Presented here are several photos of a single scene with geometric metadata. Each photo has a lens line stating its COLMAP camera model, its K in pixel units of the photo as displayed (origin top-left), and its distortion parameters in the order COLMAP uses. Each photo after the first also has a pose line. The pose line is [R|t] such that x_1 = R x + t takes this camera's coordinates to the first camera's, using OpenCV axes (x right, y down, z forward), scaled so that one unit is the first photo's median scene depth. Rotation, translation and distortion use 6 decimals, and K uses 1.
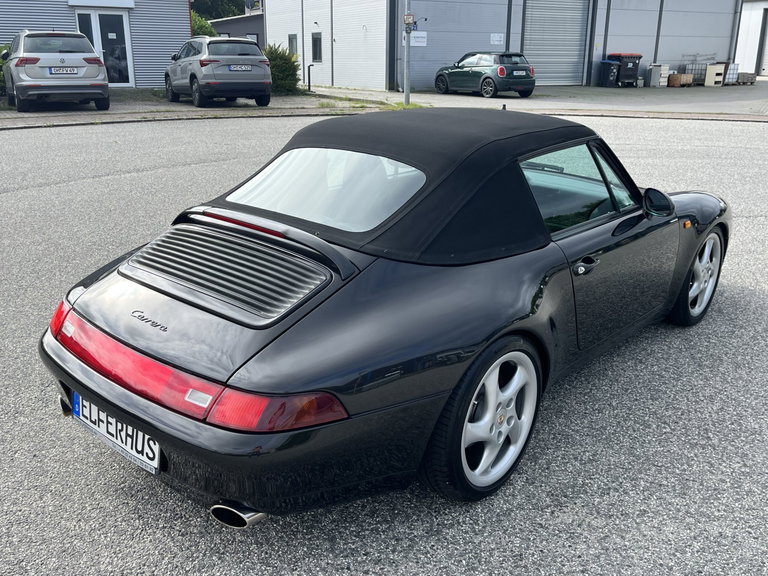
lens RADIAL K [[725.3, 0, 376.4], [0, 725.3, 291.3], [0, 0, 1]] dist [0.024293, 0.000000]
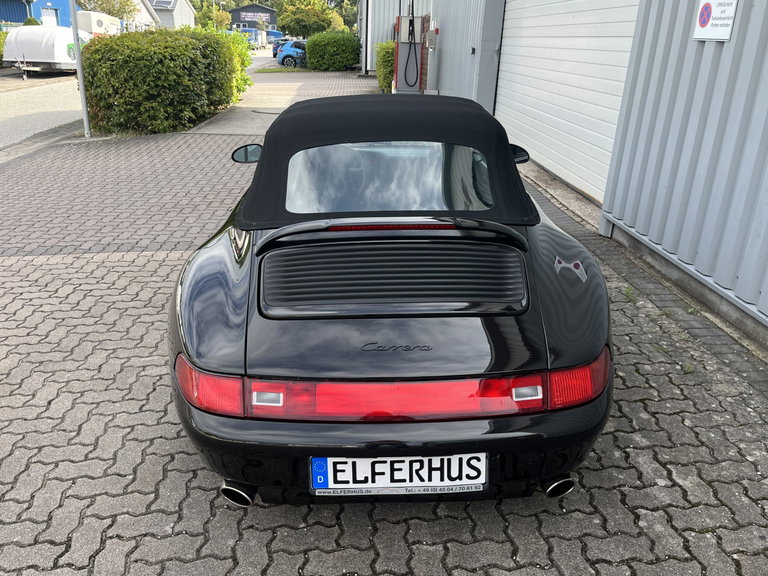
lens RADIAL K [[631.4, 0, 386.0], [0, 631.4, 288.1], [0, 0, 1]] dist [0.030957, -0.033088]
pose [[0.736465, -0.273884, 0.618552, -0.060580], [0.247801, 0.960042, 0.130051, -0.010580], [-0.629455, 0.057500, 0.774906, 0.029612]]
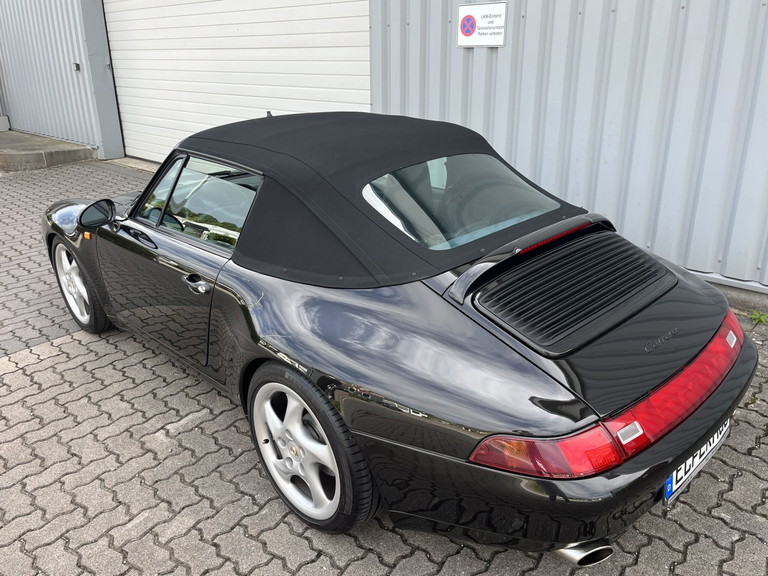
lens RADIAL K [[631.4, 0, 392.5], [0, 631.4, 285.9], [0, 0, 1]] dist [0.030957, -0.033088]
pose [[0.074301, -0.388164, 0.918590, -0.082733], [0.366594, 0.867270, 0.336826, -0.033134], [-0.927409, 0.311723, 0.206738, 0.086539]]
